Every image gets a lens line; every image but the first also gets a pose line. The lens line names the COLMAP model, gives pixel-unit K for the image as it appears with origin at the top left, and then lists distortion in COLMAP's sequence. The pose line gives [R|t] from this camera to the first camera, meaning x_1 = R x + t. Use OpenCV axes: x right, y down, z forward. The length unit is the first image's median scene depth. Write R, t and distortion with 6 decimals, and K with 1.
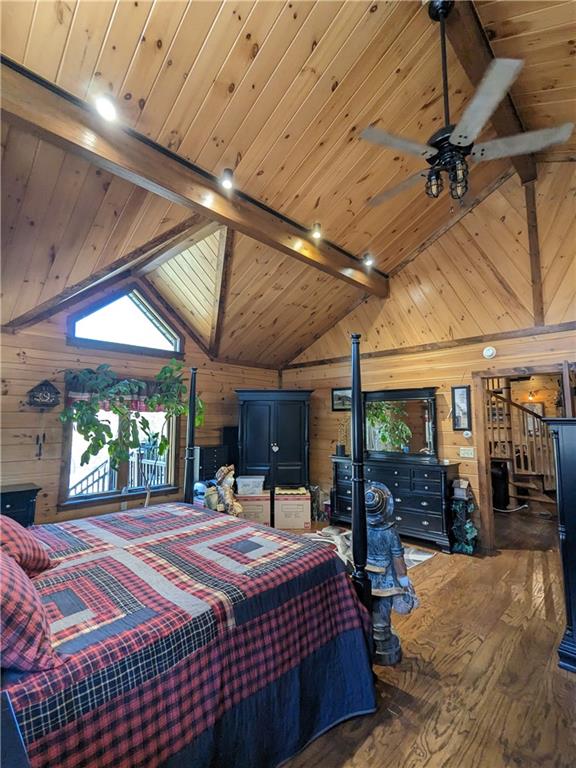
lens RADIAL K [[365.2, 0, 288.0], [0, 365.2, 384.0], [0, 0, 1]] dist [-0.000894, -0.000134]
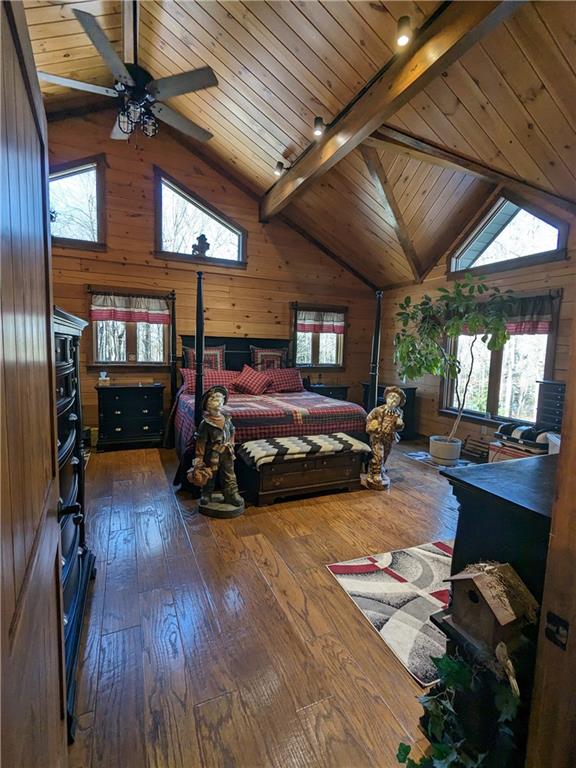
lens RADIAL K [[365.2, 0, 288.0], [0, 365.2, 384.0], [0, 0, 1]] dist [-0.000894, -0.000134]
pose [[-0.373608, 0.080957, -0.924047, 0.836690], [0.066478, 0.995959, 0.060379, 0.138668], [0.925202, -0.038871, -0.377480, 1.107433]]
